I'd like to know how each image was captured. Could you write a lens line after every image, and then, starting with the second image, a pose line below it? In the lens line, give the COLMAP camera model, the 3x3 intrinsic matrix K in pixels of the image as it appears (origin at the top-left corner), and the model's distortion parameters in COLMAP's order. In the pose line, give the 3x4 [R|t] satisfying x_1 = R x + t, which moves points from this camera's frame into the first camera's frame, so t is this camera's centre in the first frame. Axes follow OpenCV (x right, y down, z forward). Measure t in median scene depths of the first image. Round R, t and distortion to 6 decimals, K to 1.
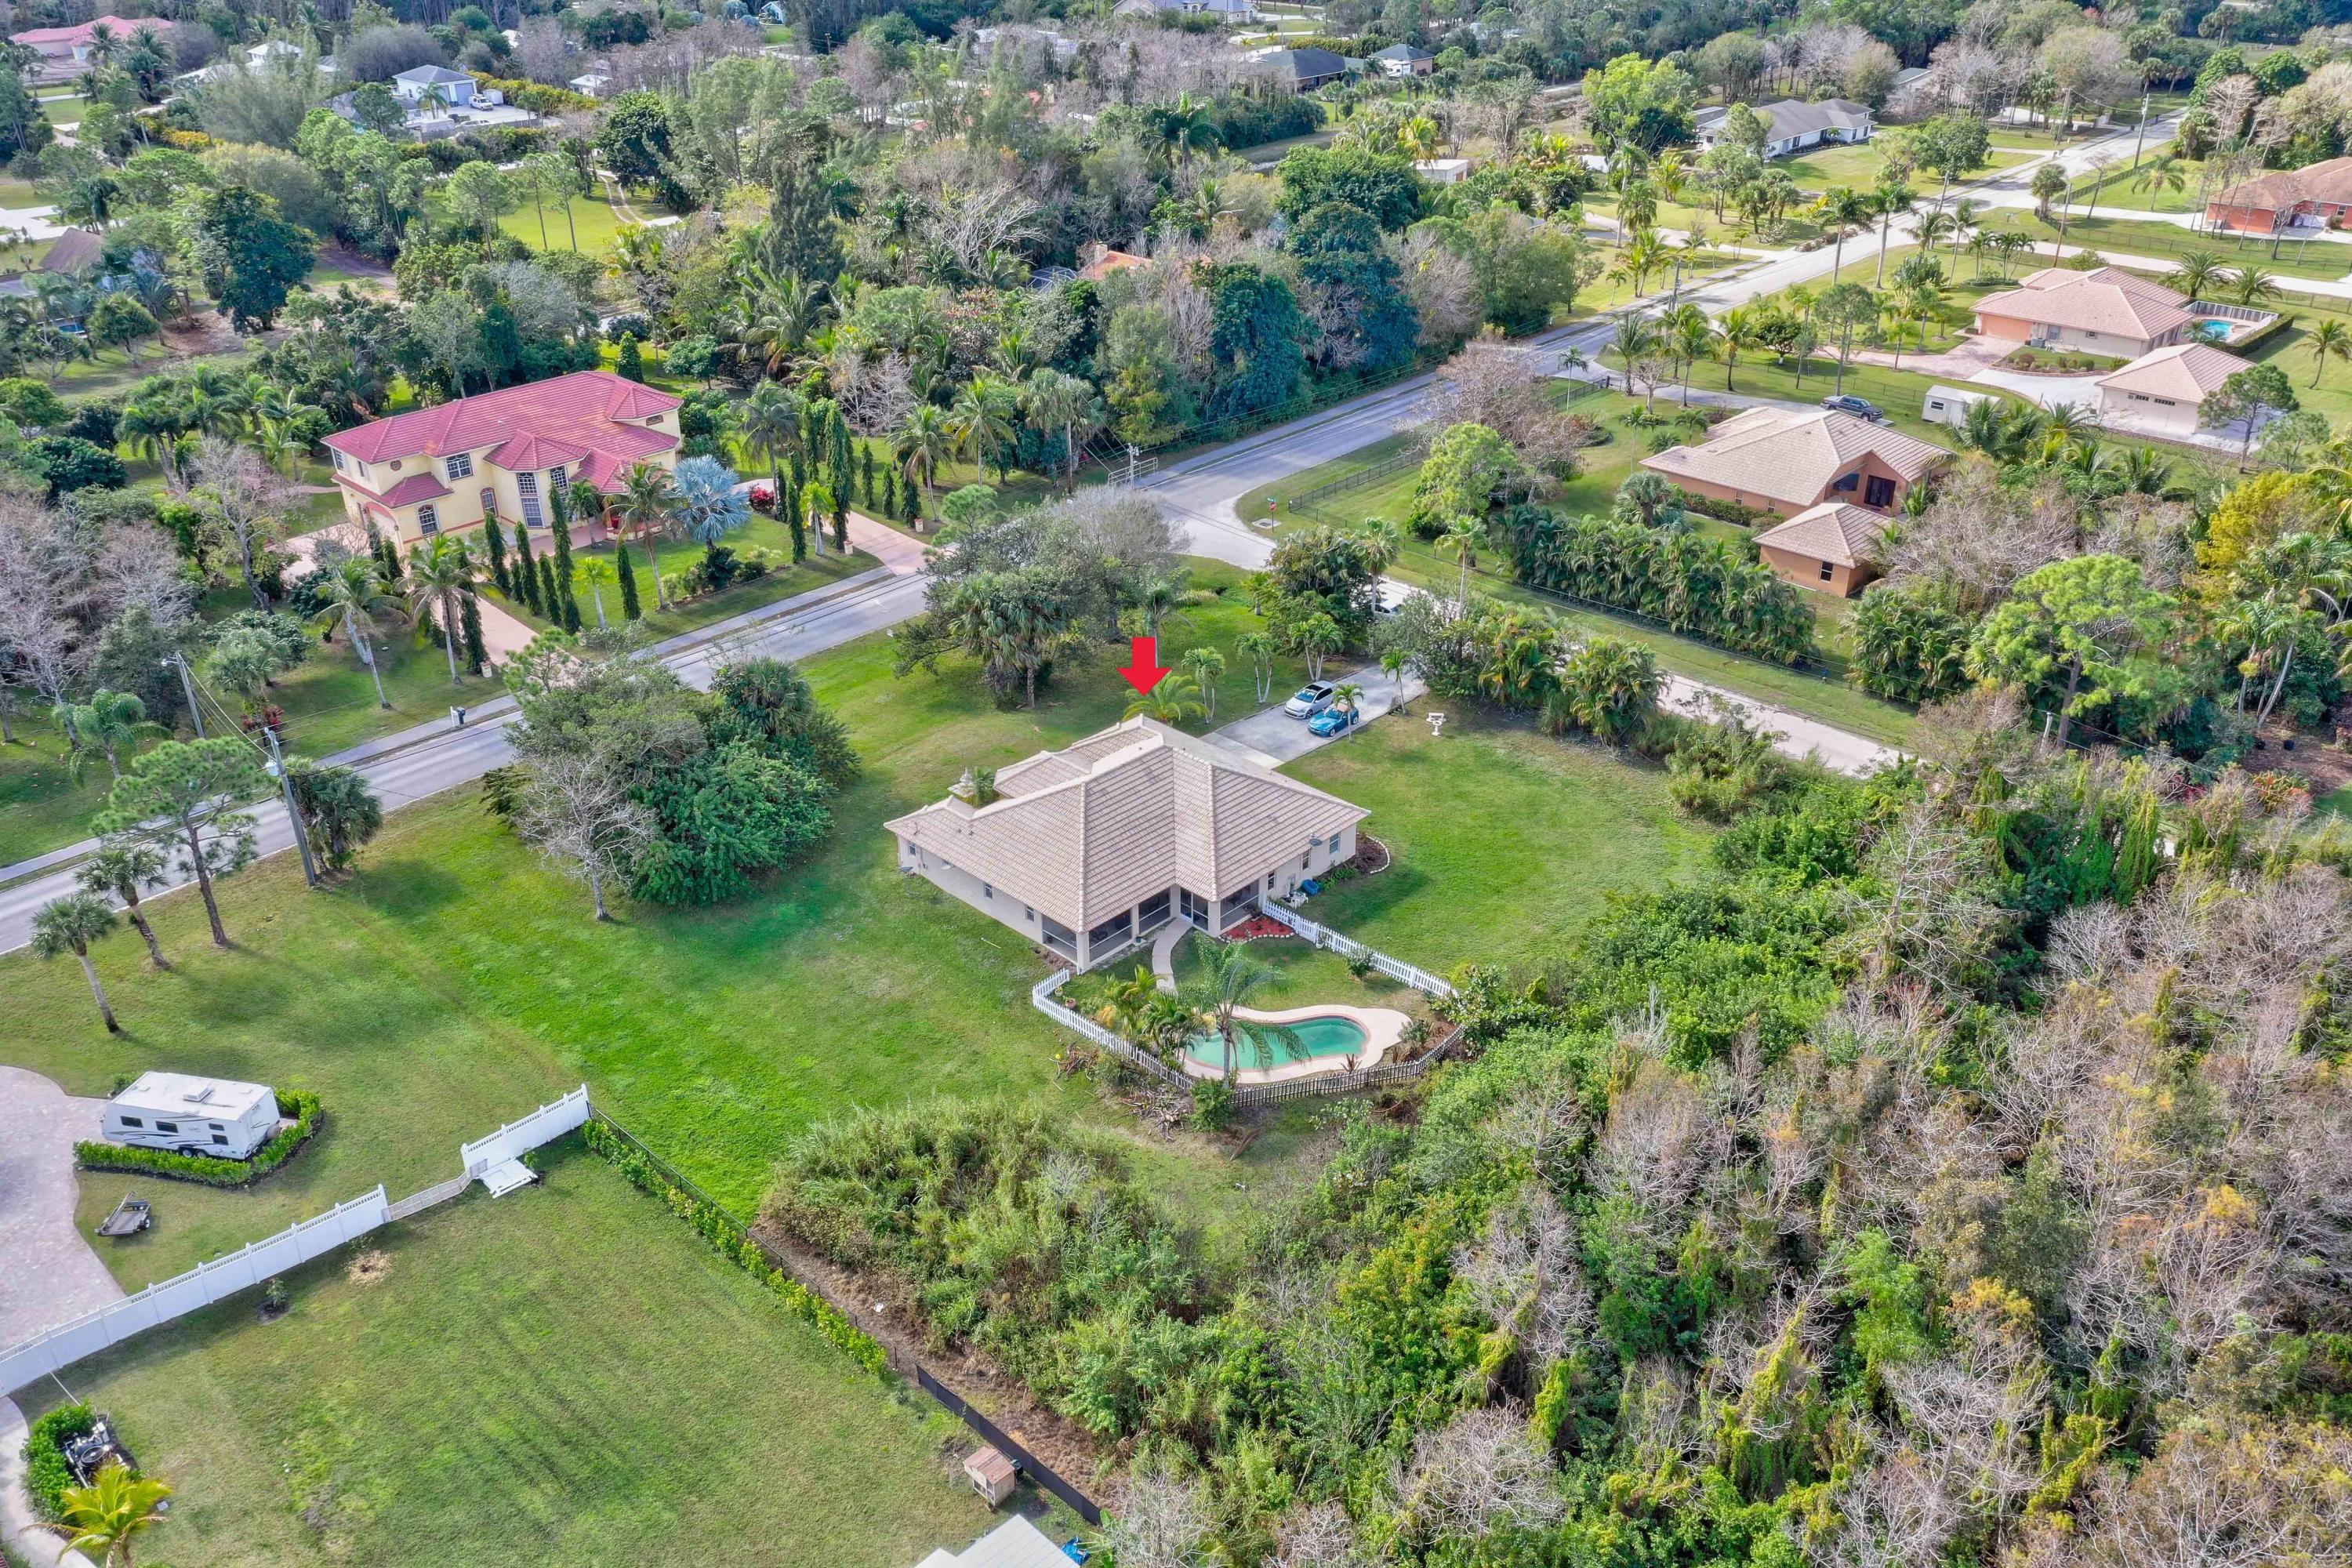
lens RADIAL K [[1857.7, 0, 1176.0], [0, 1857.7, 784.0], [0, 0, 1]] dist [0.006799, 0.001662]
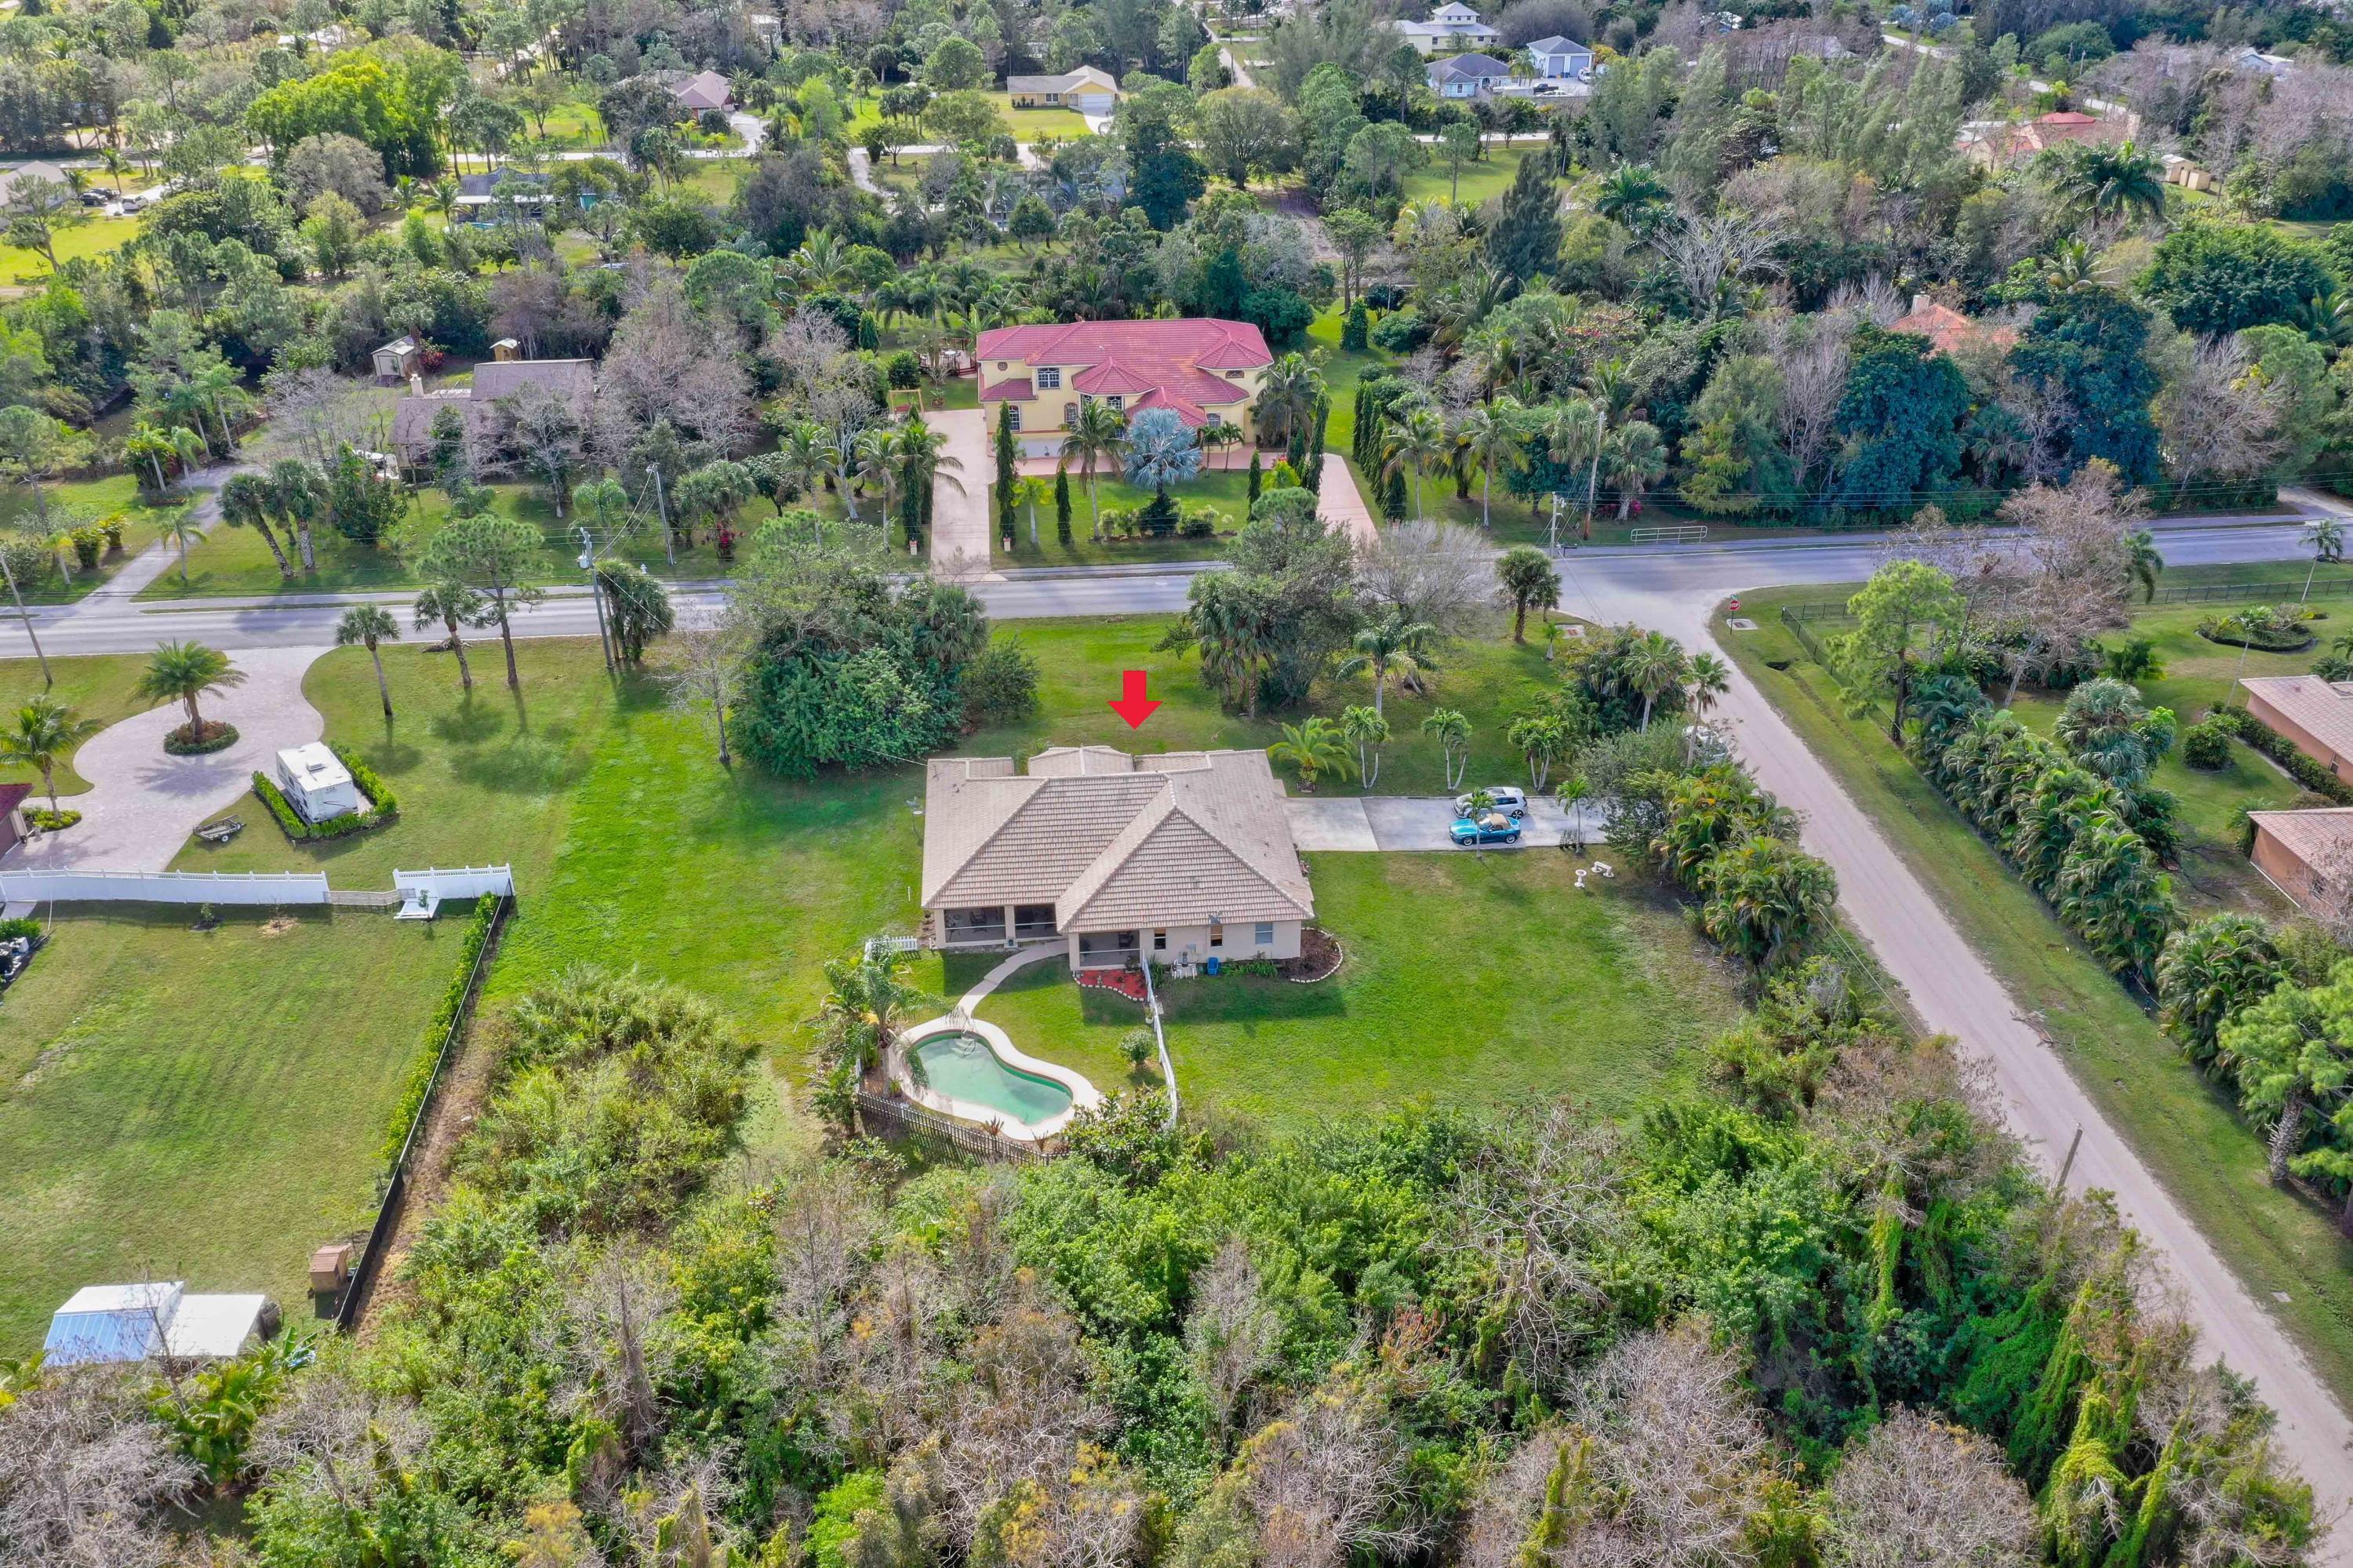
lens RADIAL K [[1858.5, 0, 1176.5], [0, 1858.5, 784.0], [0, 0, 1]] dist [0.004602, 0.003327]
pose [[0.759494, 0.317291, -0.567887, 0.462195], [-0.312082, 0.943680, 0.109875, -0.104981], [0.570766, 0.093778, 0.815740, 0.186939]]
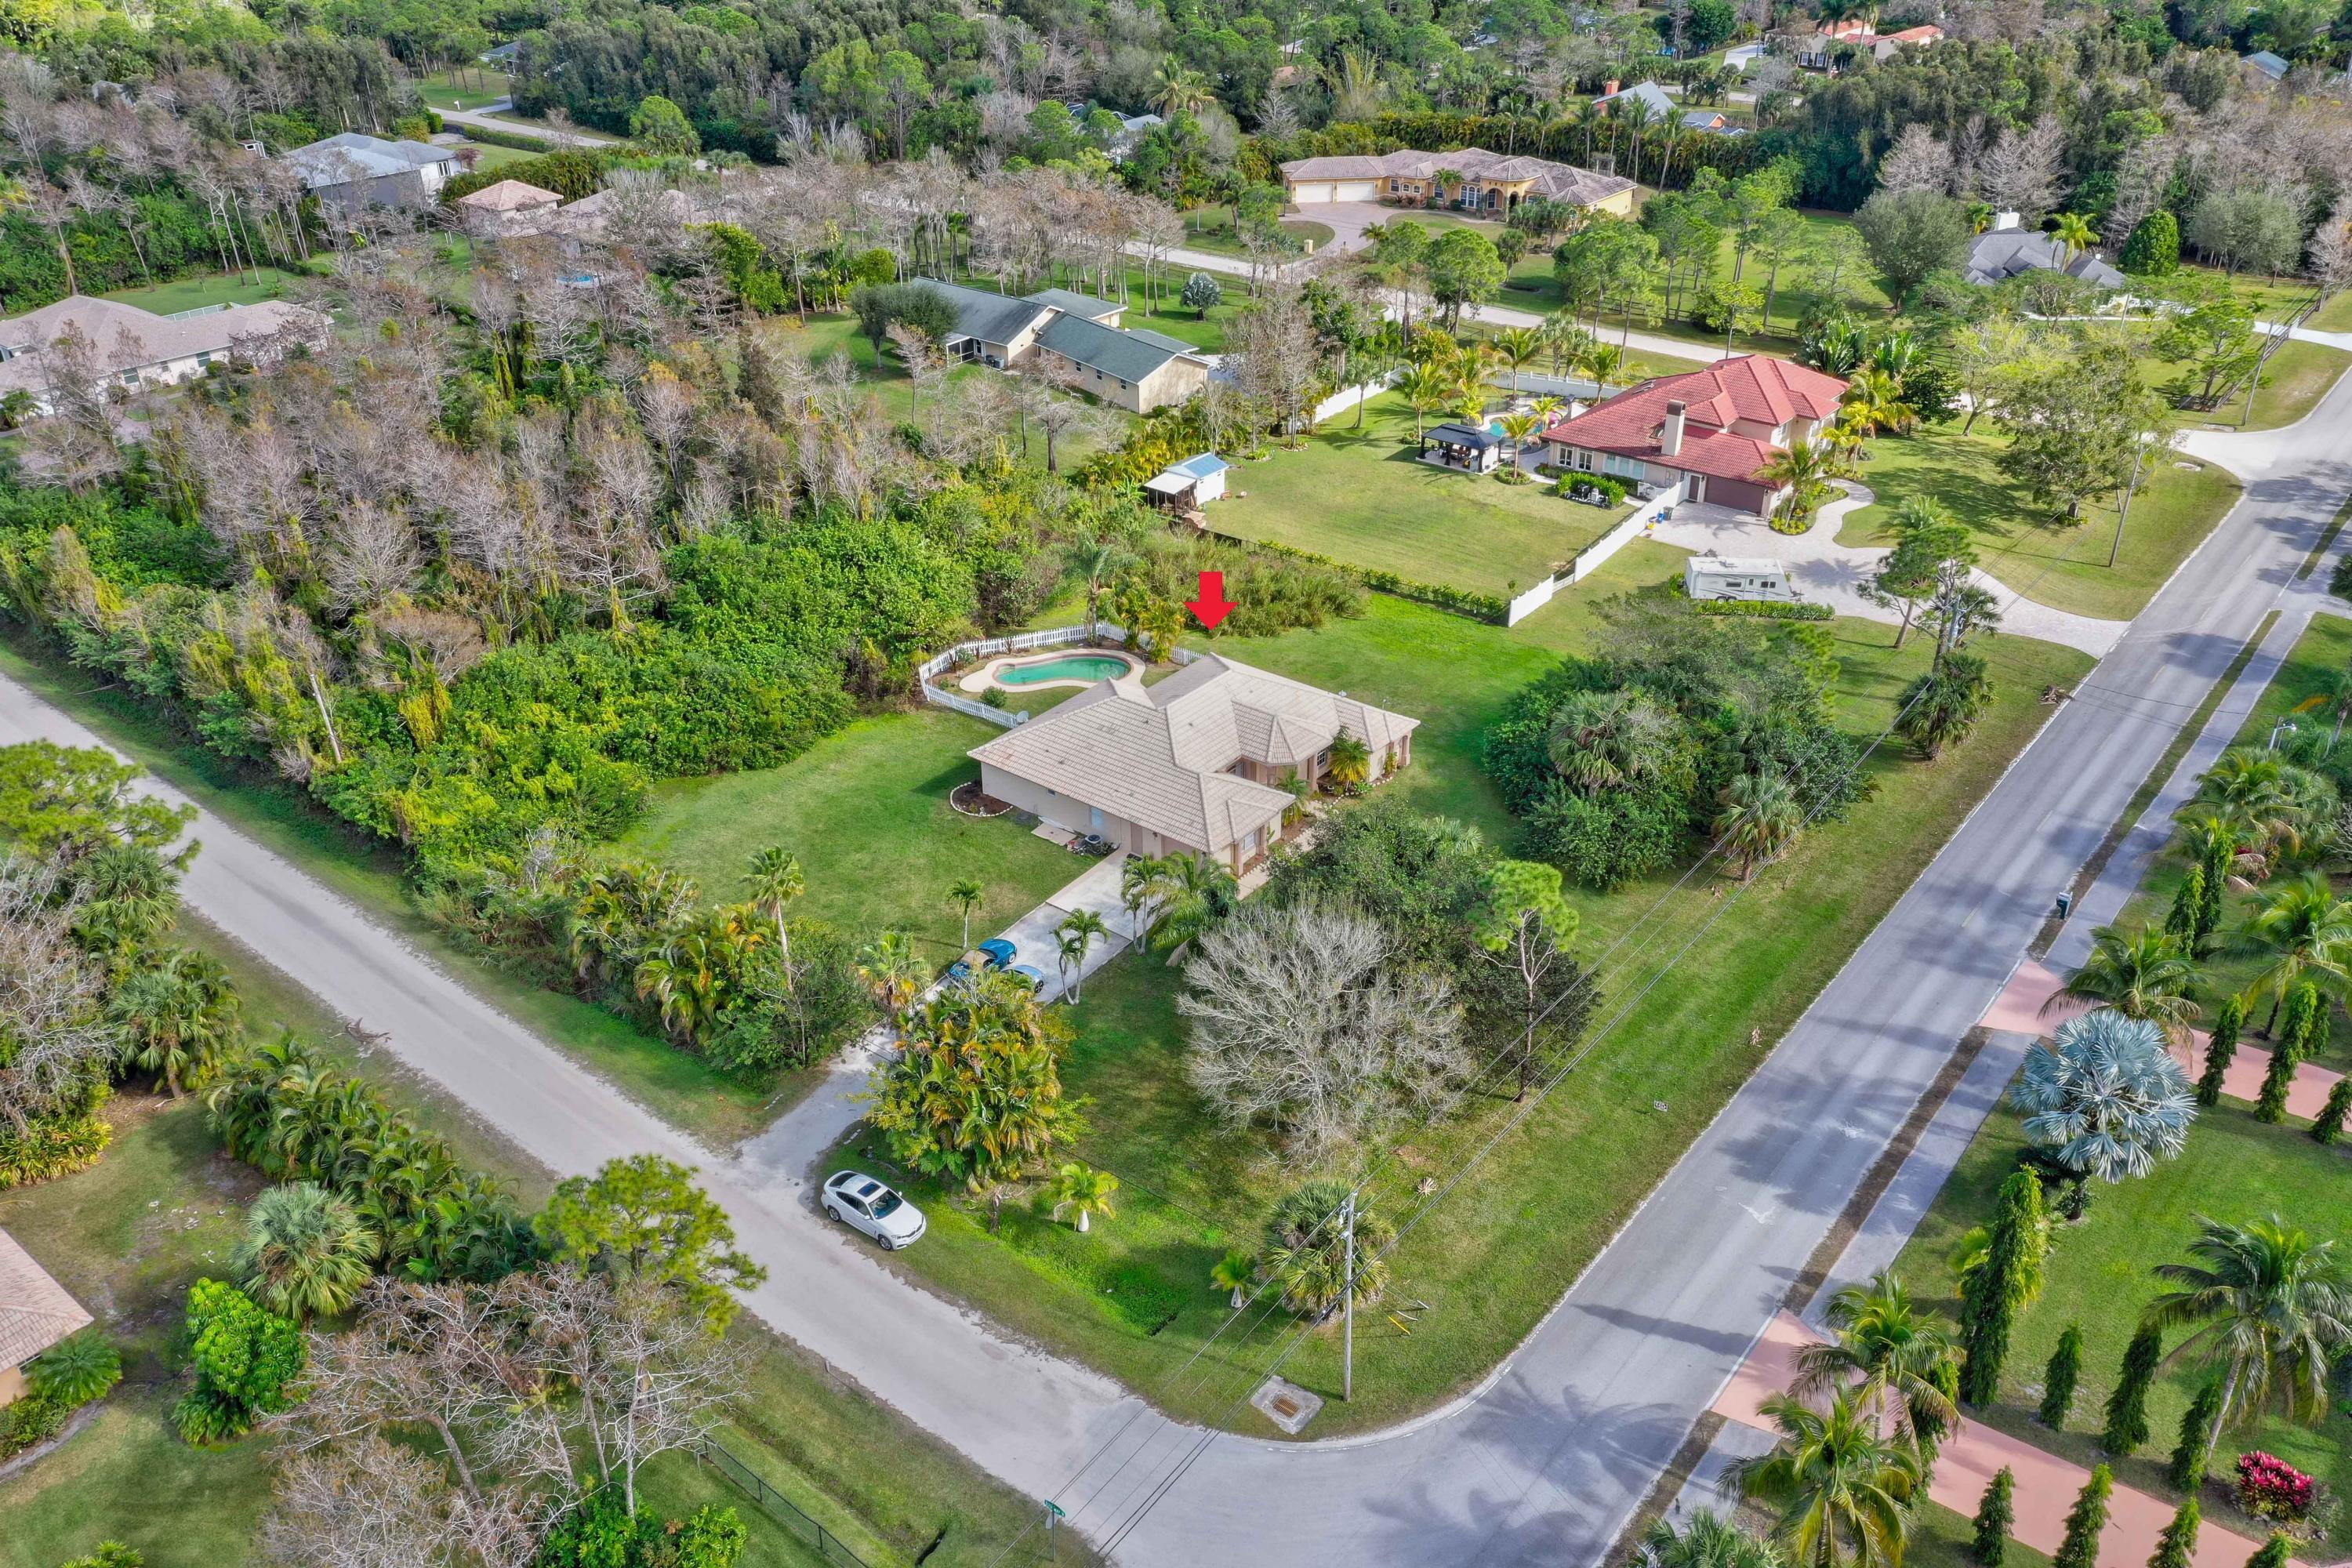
lens RADIAL K [[1871.5, 0, 1176.0], [0, 1871.5, 784.0], [0, 0, 1]] dist [0.011759, 0.004206]
pose [[-0.995964, 0.053184, -0.072295, 0.054318], [-0.031904, 0.543108, 0.839057, -0.730431], [0.083889, 0.837977, -0.539219, 1.350280]]
